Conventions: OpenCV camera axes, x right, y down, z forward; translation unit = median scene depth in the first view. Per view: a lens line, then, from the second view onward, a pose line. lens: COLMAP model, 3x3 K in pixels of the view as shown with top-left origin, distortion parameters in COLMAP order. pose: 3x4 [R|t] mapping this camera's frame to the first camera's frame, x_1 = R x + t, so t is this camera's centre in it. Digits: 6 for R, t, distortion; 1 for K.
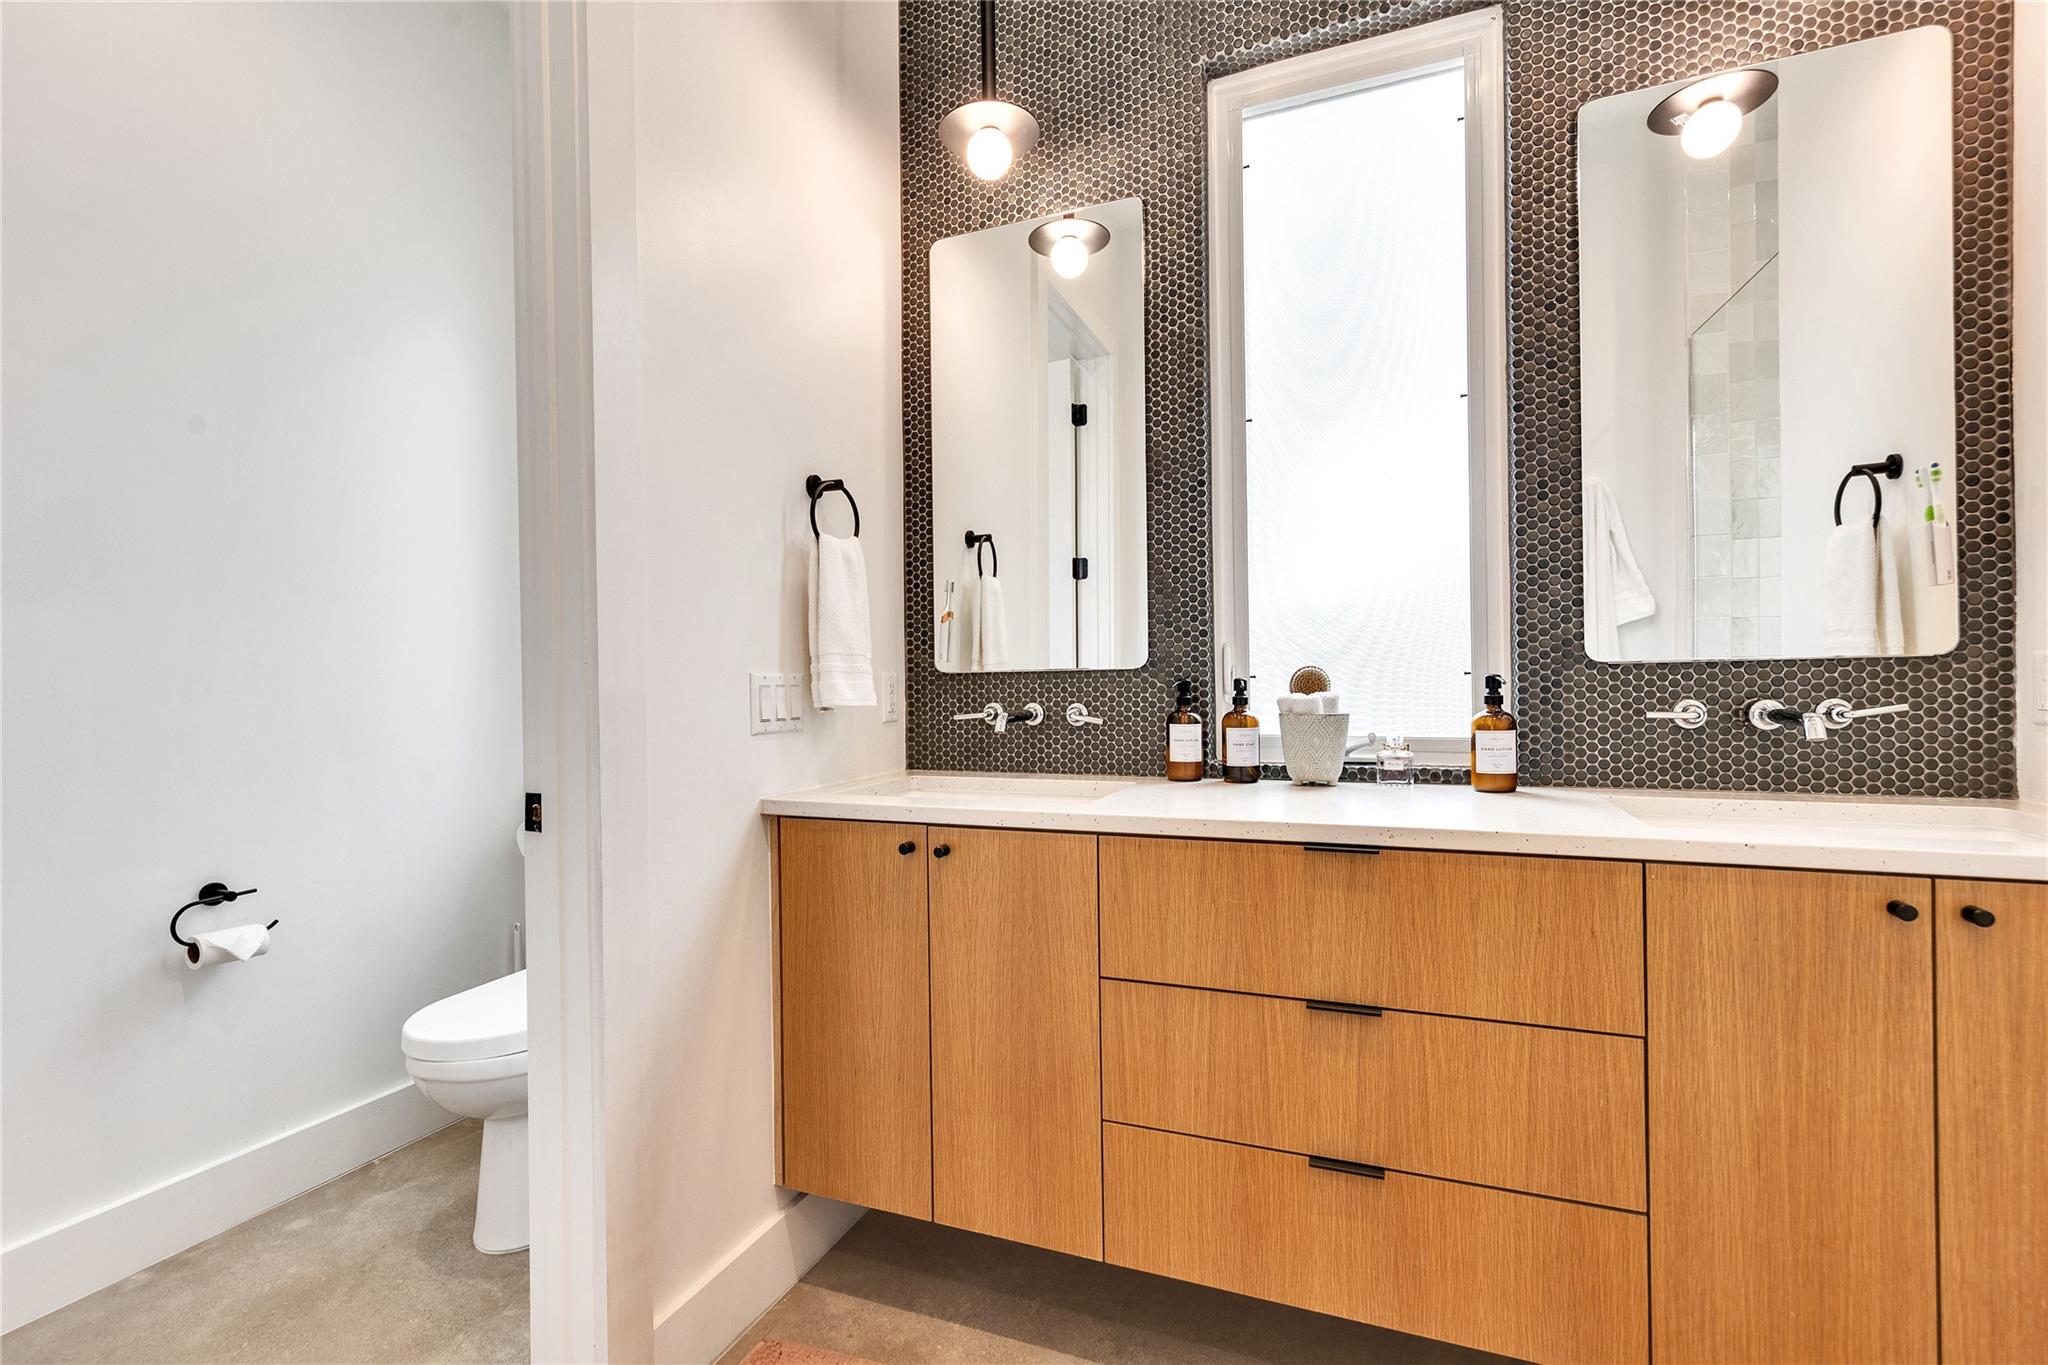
lens RADIAL K [[925.9, 0, 1016.6], [0, 925.9, 689.5], [0, 0, 1]] dist [0.003247, 0.000989]
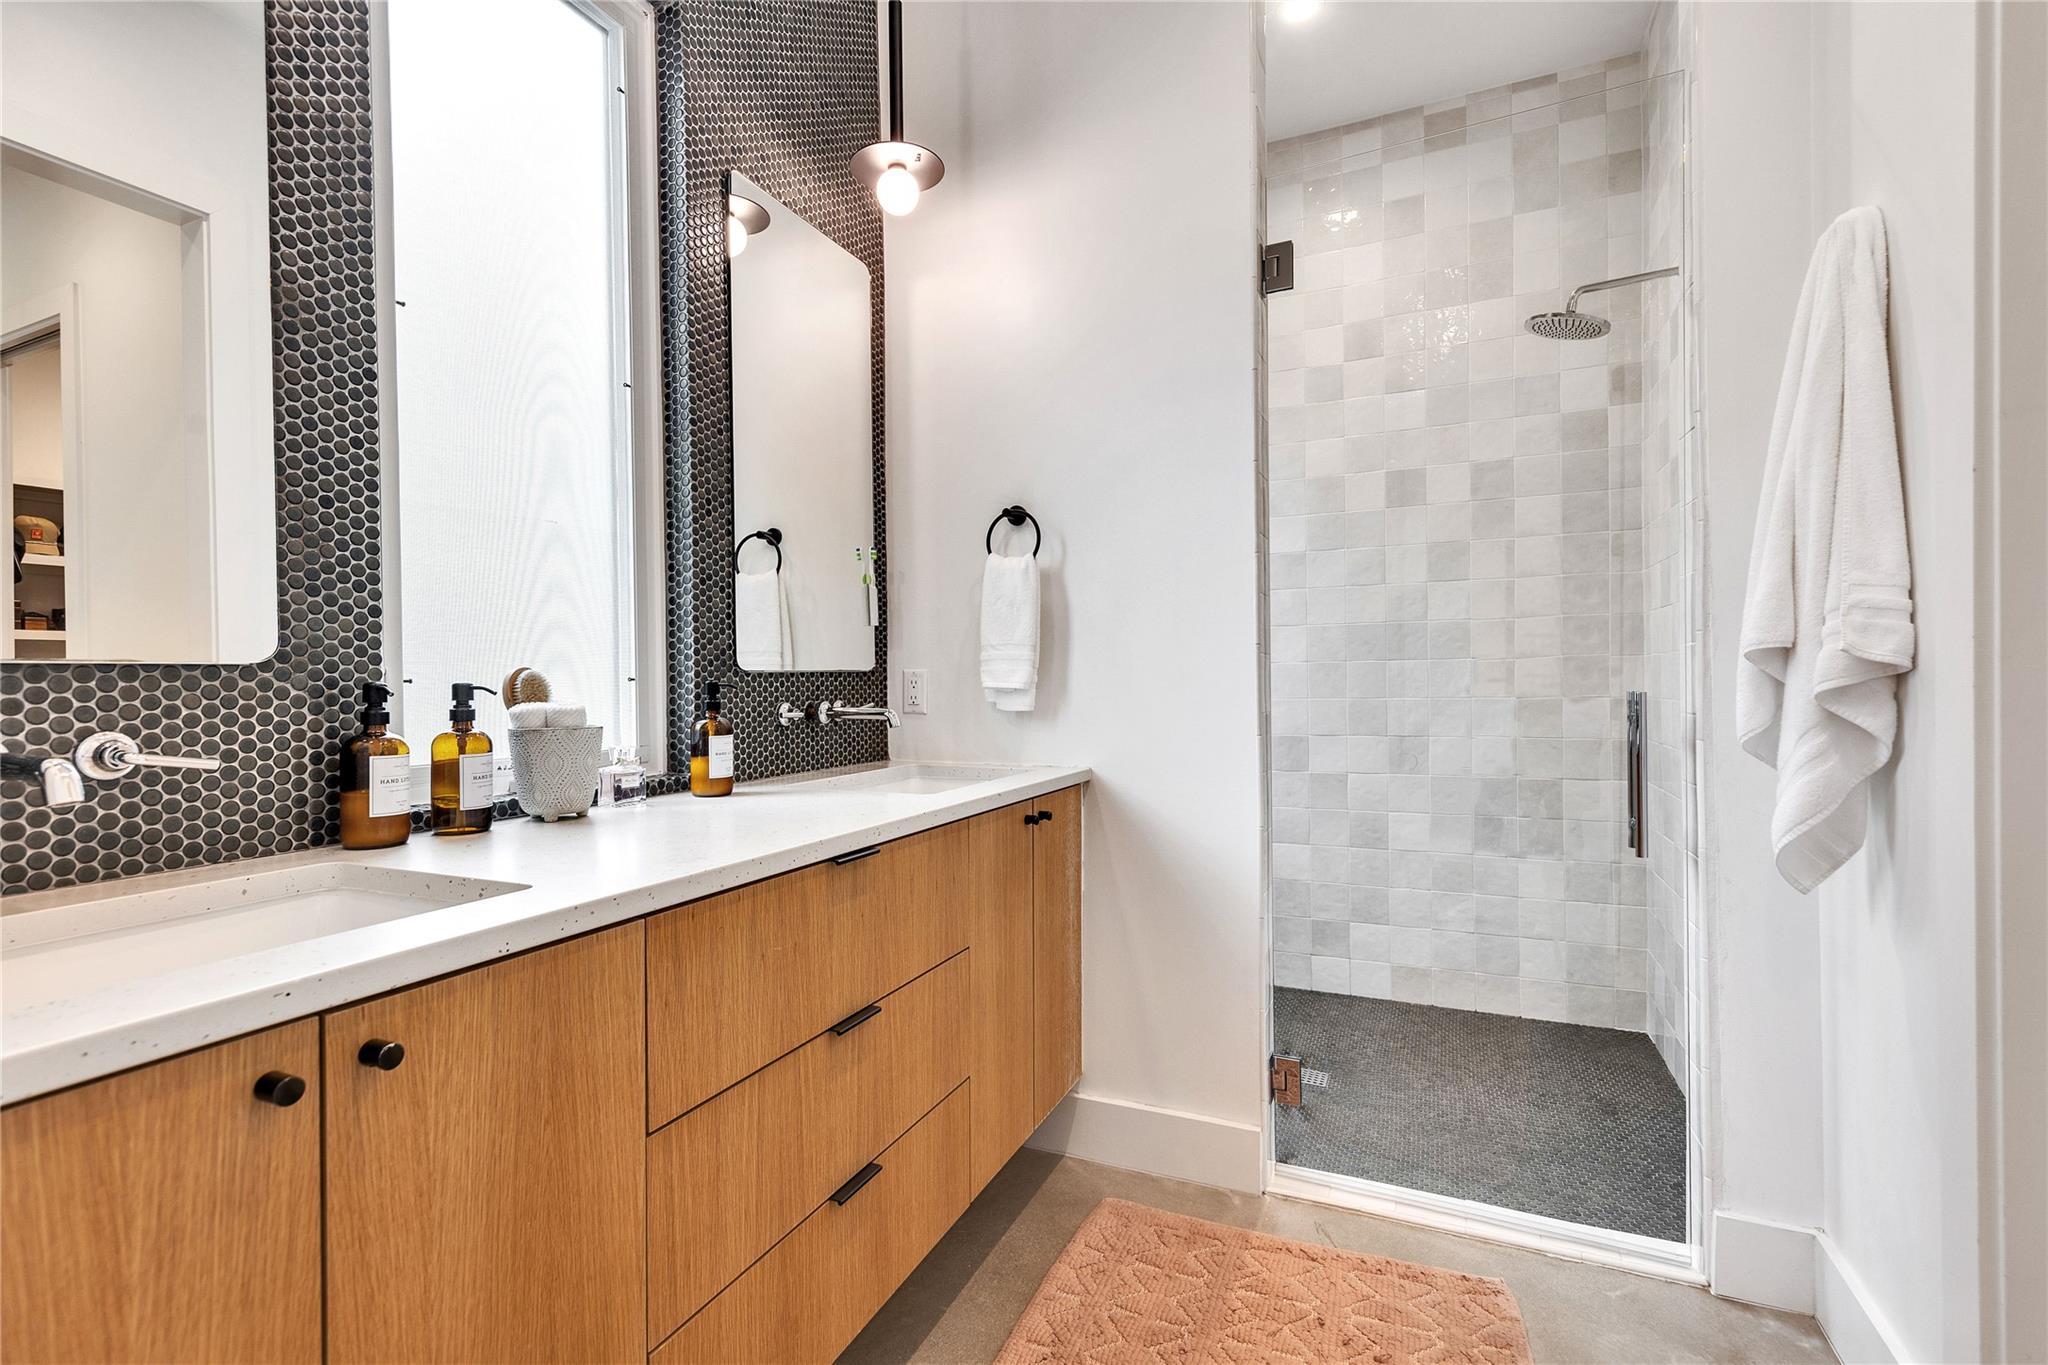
lens RADIAL K [[925.9, 0, 1016.6], [0, 925.9, 689.5], [0, 0, 1]] dist [0.003247, 0.000989]
pose [[0.042348, 0.002526, 0.999100, -0.415299], [0.016722, 0.999855, -0.003237, 0.002192], [-0.998963, 0.016844, 0.042300, 0.533211]]
